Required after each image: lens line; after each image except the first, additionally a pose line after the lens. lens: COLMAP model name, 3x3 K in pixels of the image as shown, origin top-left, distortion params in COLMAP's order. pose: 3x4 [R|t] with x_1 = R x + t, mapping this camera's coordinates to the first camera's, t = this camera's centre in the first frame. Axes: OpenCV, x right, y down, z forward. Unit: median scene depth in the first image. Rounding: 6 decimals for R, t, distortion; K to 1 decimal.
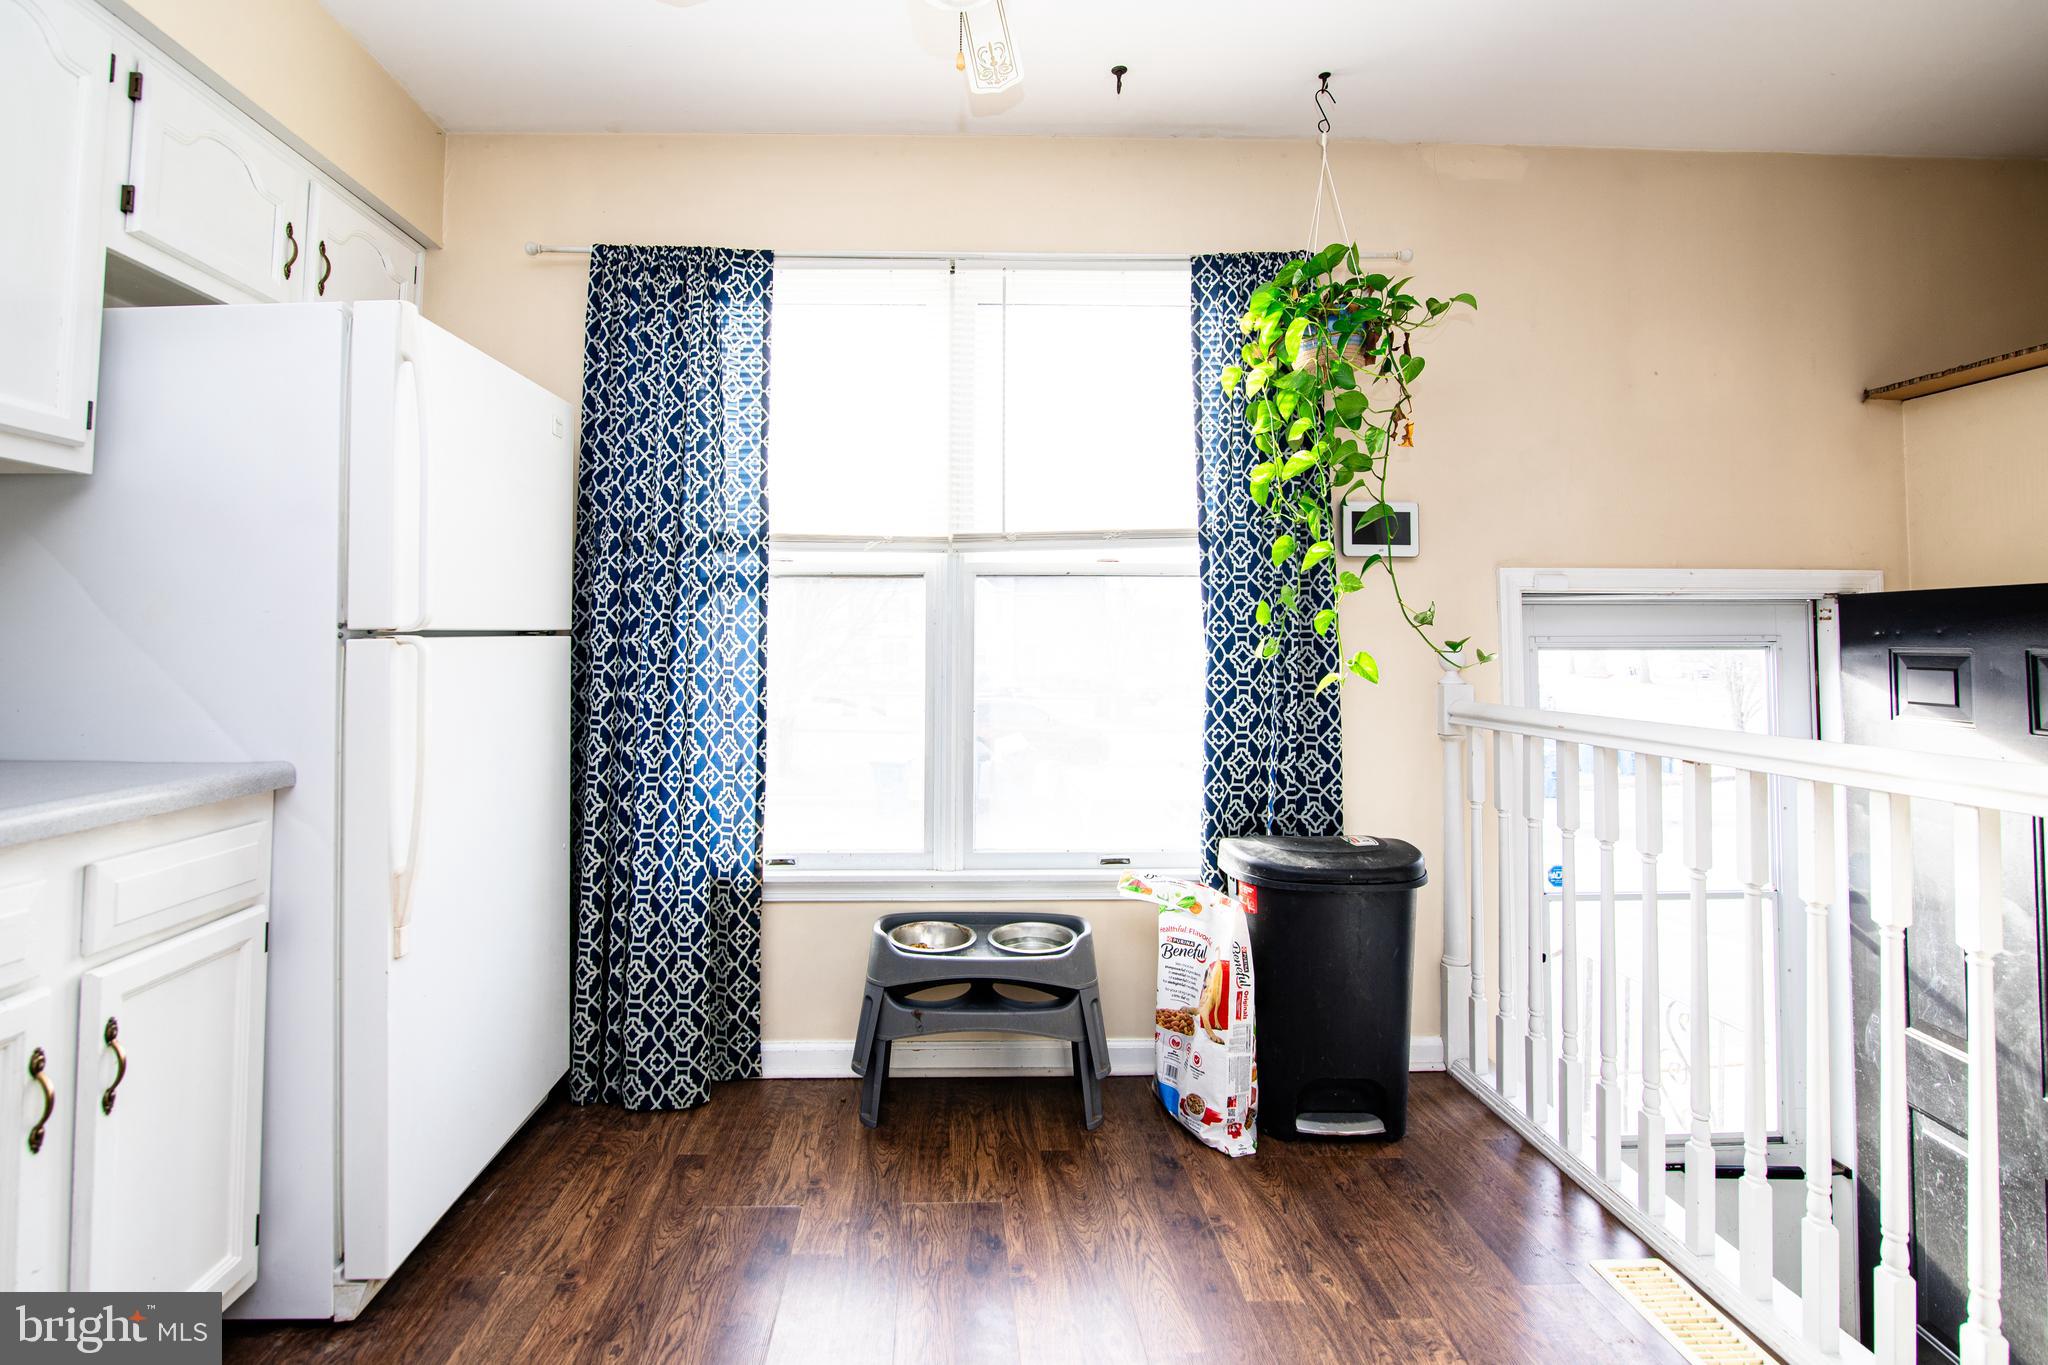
lens RADIAL K [[999.1, 0, 1023.3], [0, 999.1, 582.7], [0, 0, 1]] dist [-0.015396, -0.000261]
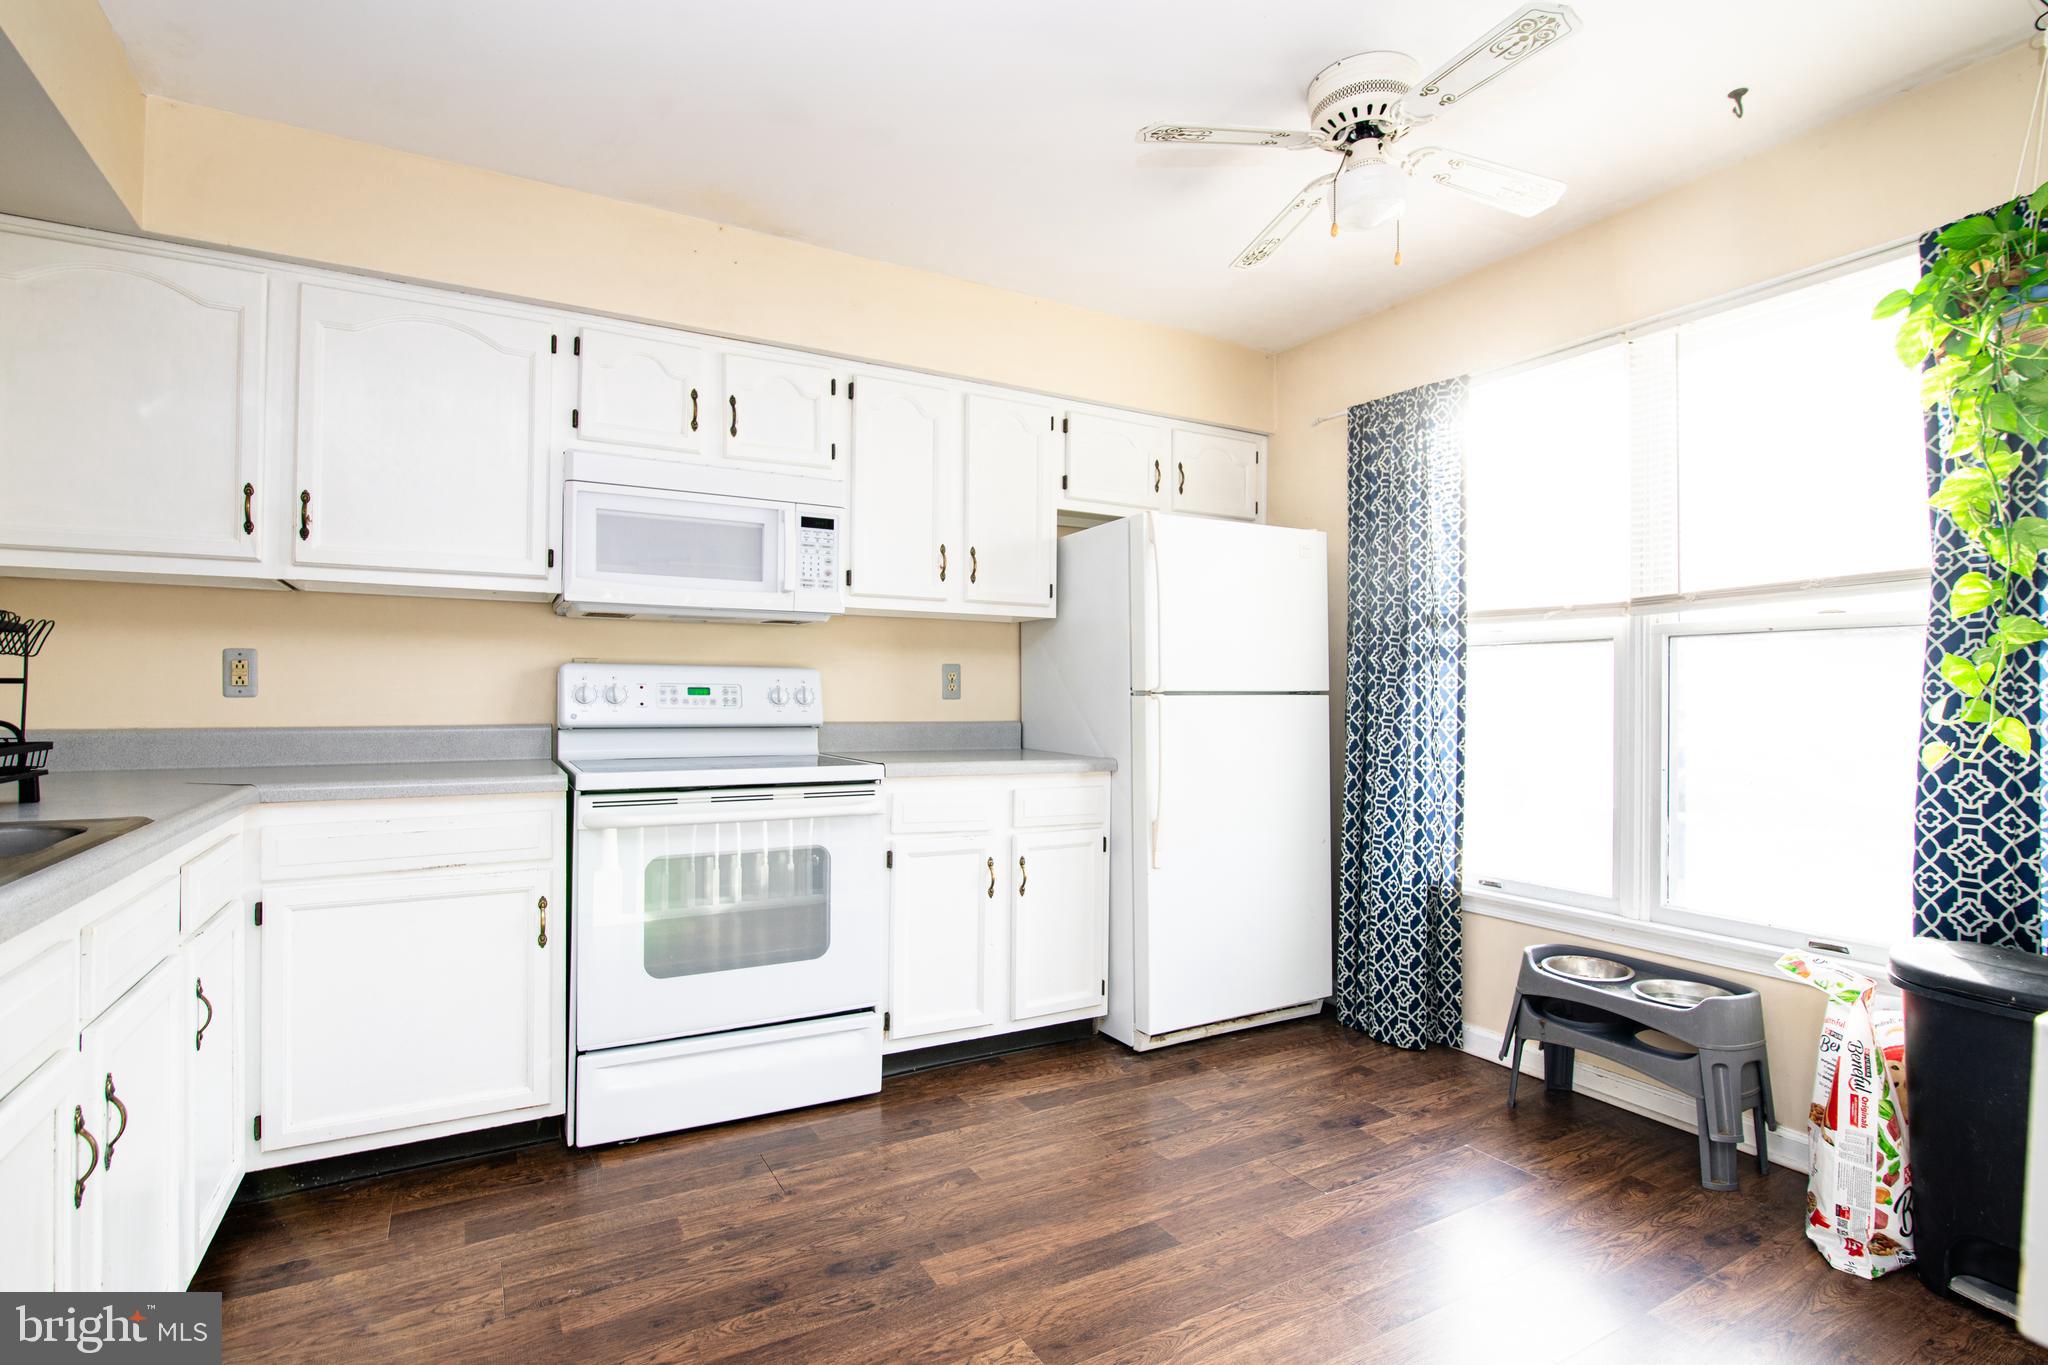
lens RADIAL K [[975.8, 0, 1024.0], [0, 975.8, 682.5], [0, 0, 1]] dist [-0.001366, -0.000072]
pose [[0.480097, -0.008894, -0.877170, 0.546435], [0.041938, 0.999038, 0.012824, -0.000662], [0.876212, -0.042943, 0.480008, -0.047733]]
